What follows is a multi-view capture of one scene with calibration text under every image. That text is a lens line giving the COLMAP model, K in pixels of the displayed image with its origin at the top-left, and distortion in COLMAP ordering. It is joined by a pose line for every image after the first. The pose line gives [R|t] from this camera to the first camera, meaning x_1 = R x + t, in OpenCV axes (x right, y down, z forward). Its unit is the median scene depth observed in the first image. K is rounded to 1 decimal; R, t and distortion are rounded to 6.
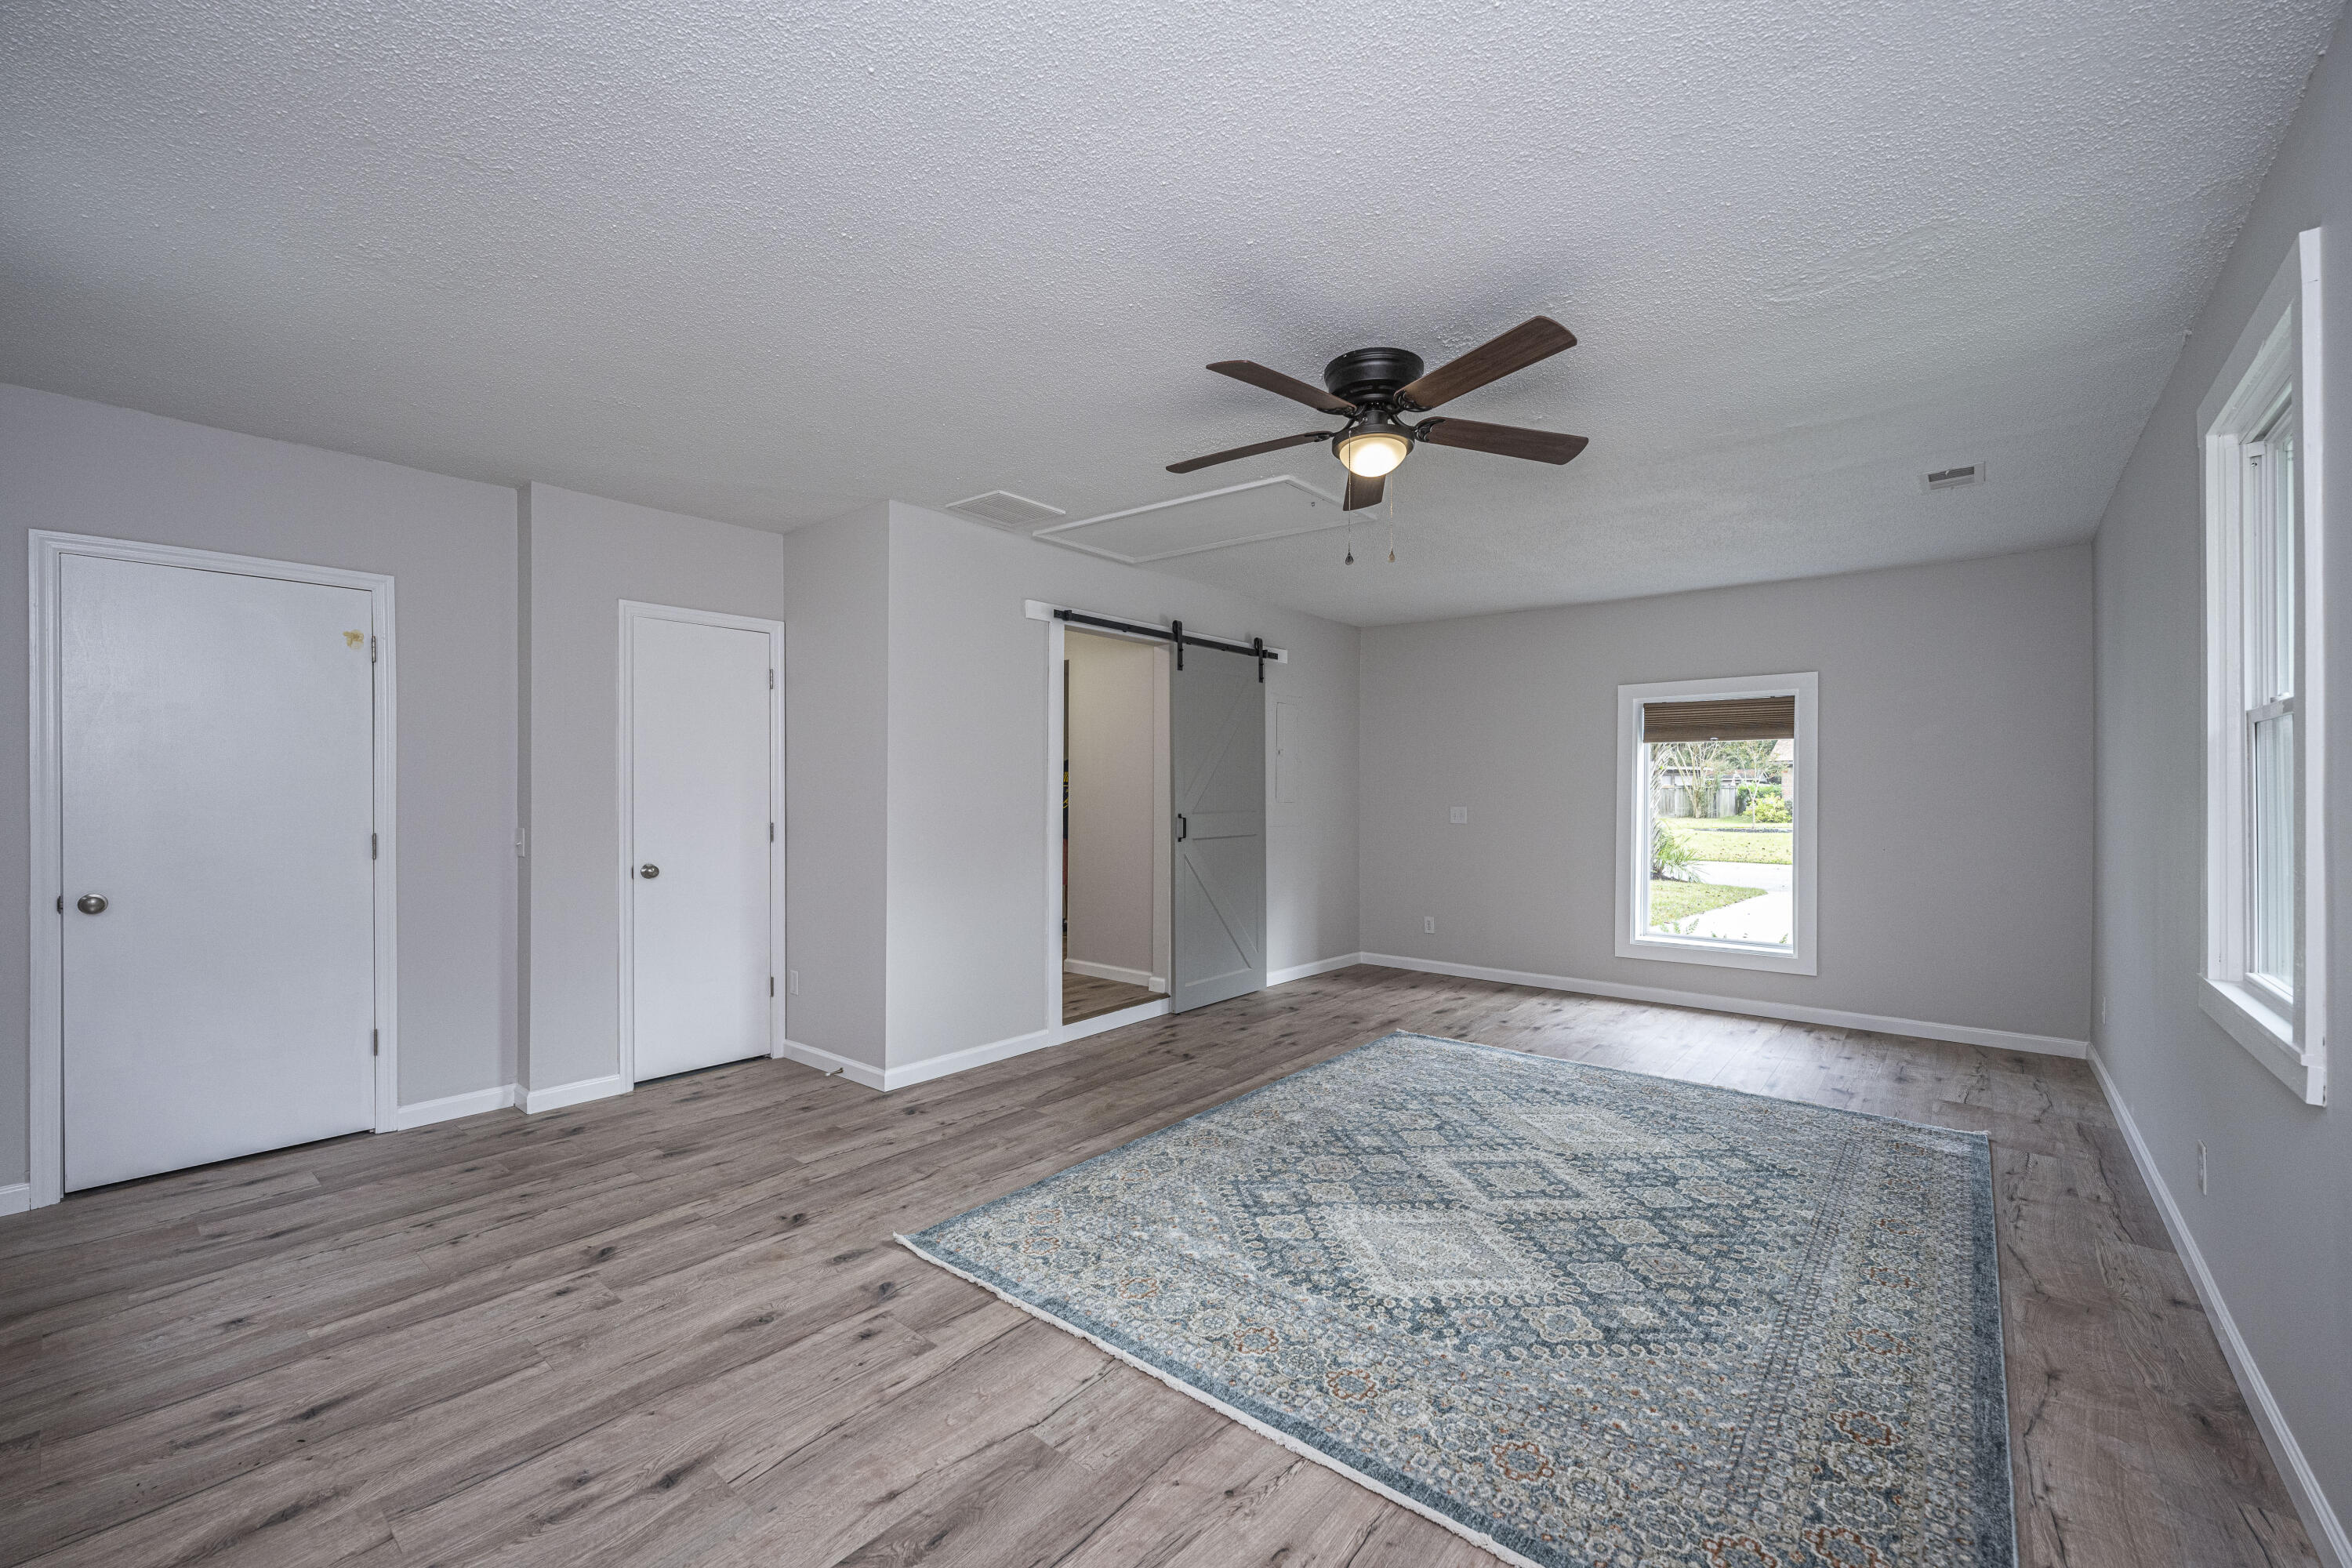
lens RADIAL K [[965.1, 0, 1197.4], [0, 965.1, 795.7], [0, 0, 1]] dist [-0.000951, -0.000169]
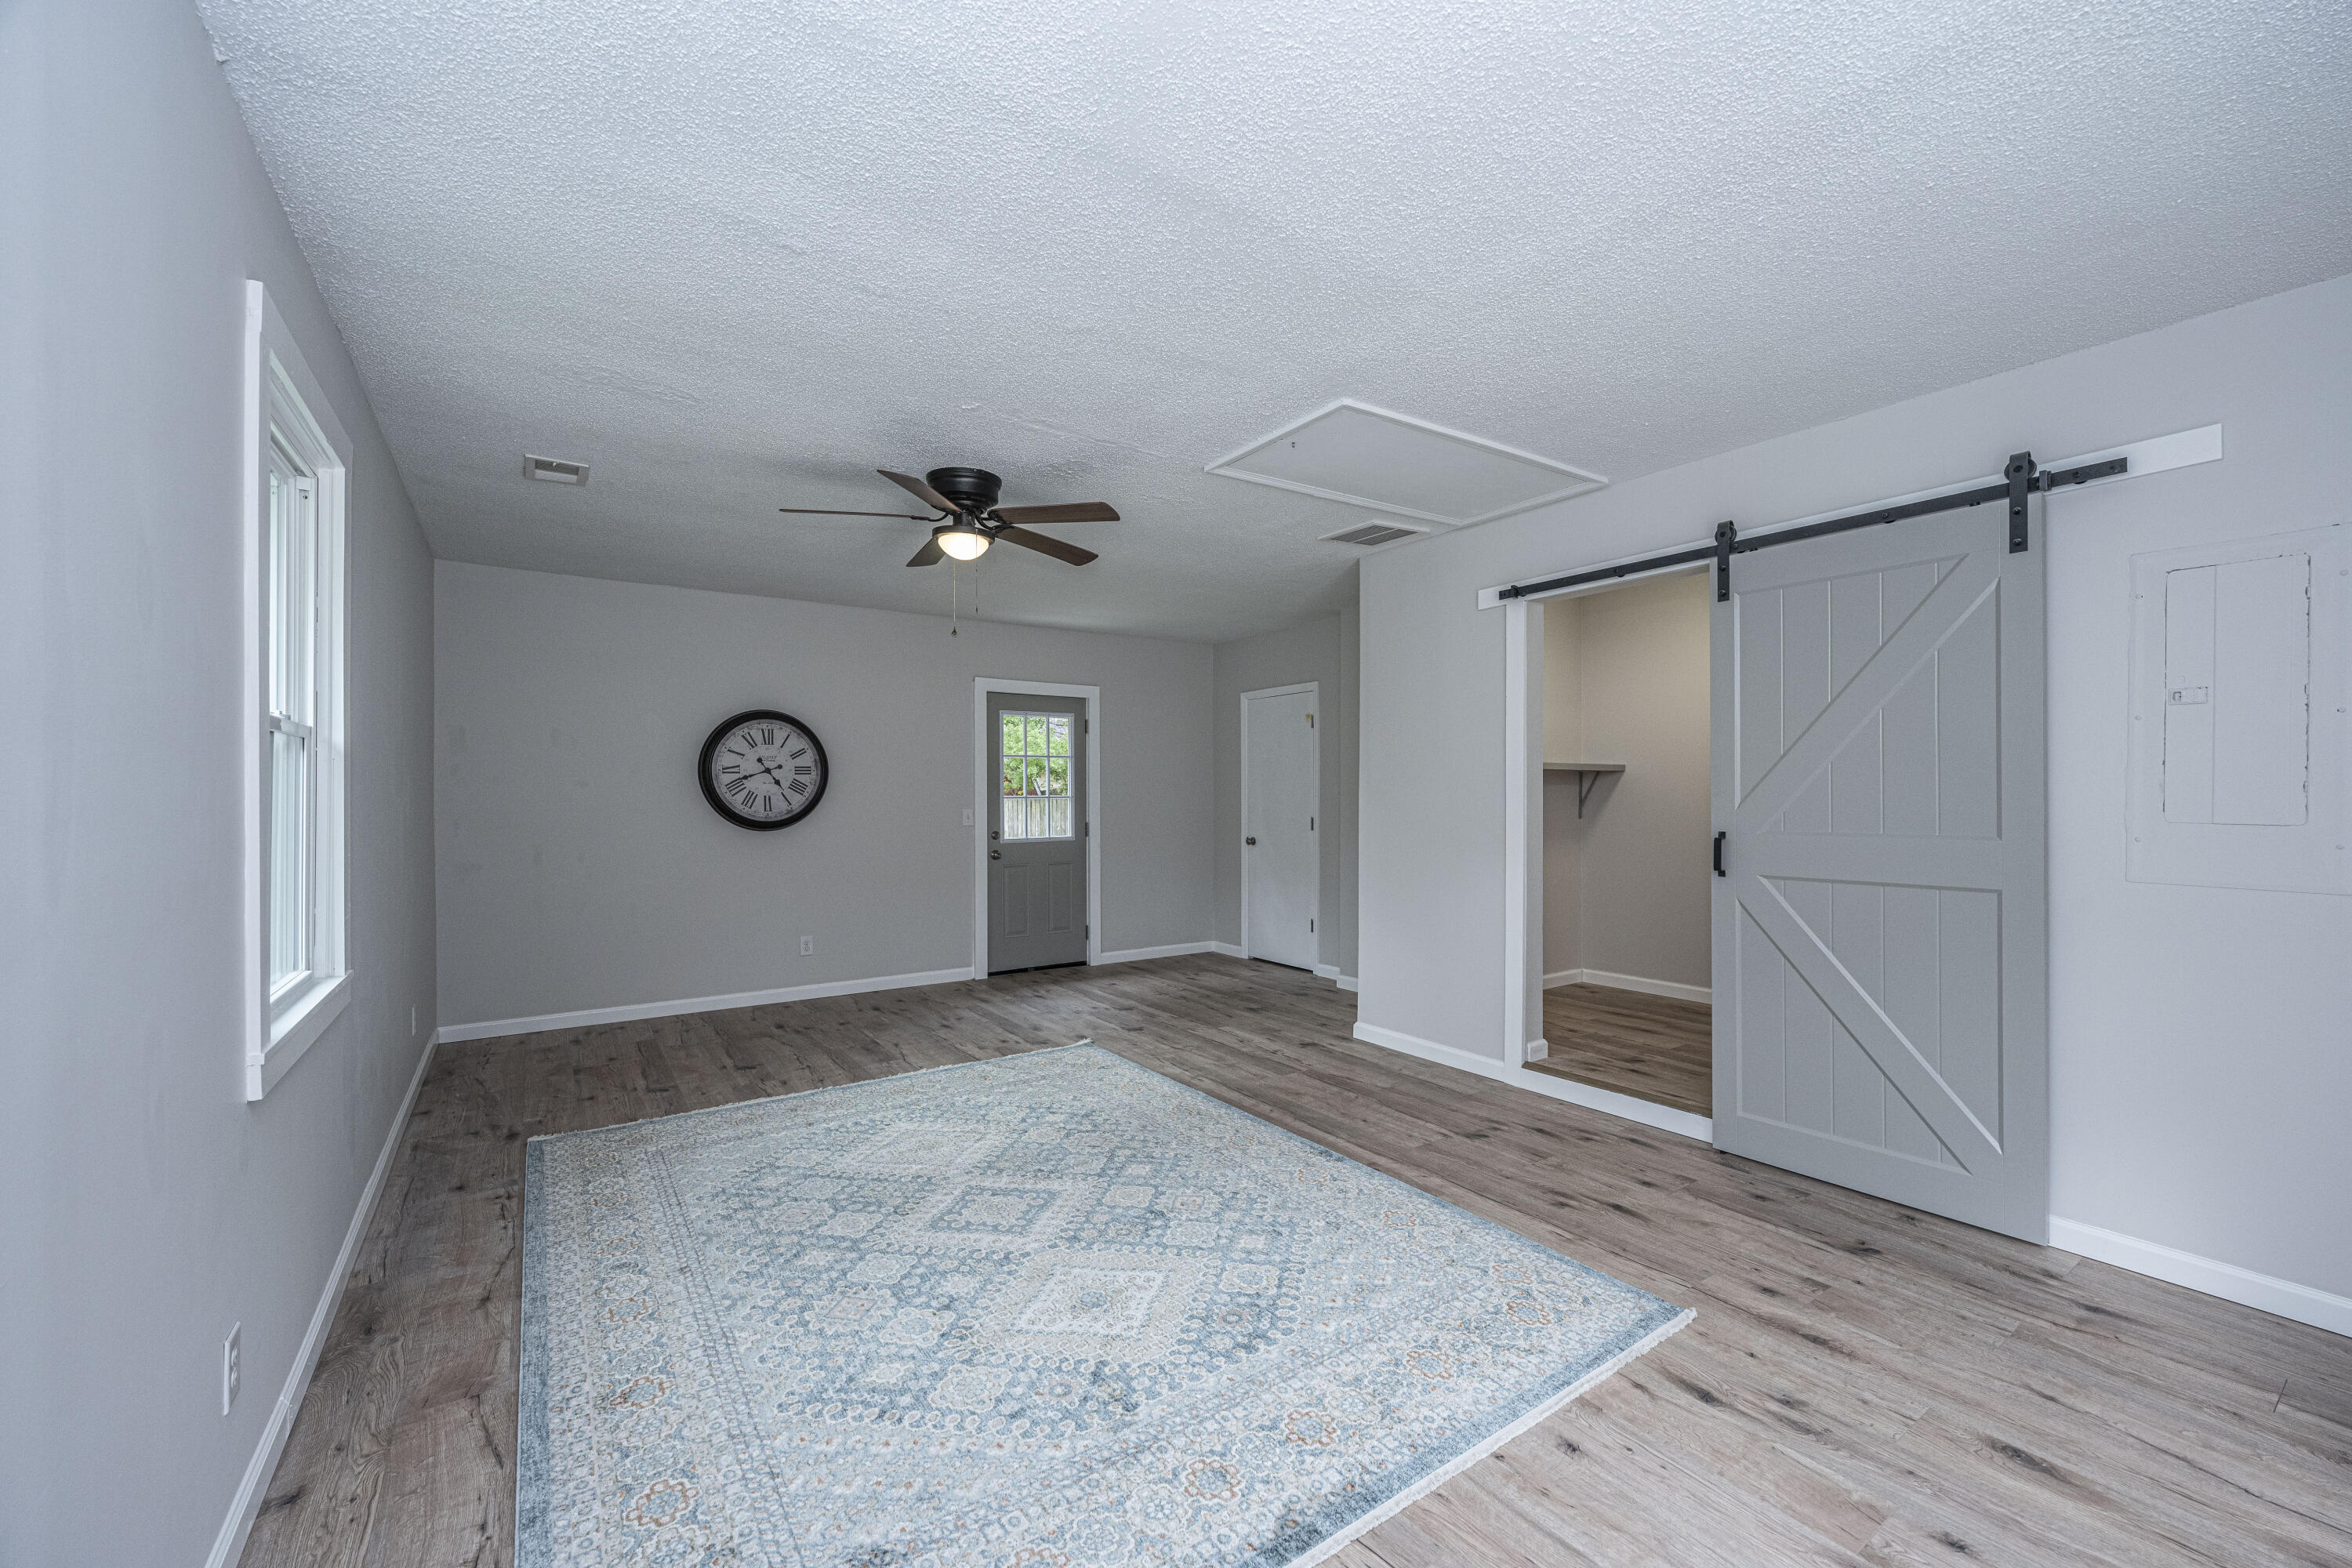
lens RADIAL K [[930.7, 0, 1131.0], [0, 930.7, 780.9], [0, 0, 1]] dist [0.002674, 0.000185]
pose [[-0.323693, -0.011288, -0.946095, 1.057173], [-0.000071, 0.999929, -0.011906, -0.010301], [0.946162, -0.003787, -0.323671, 1.304130]]
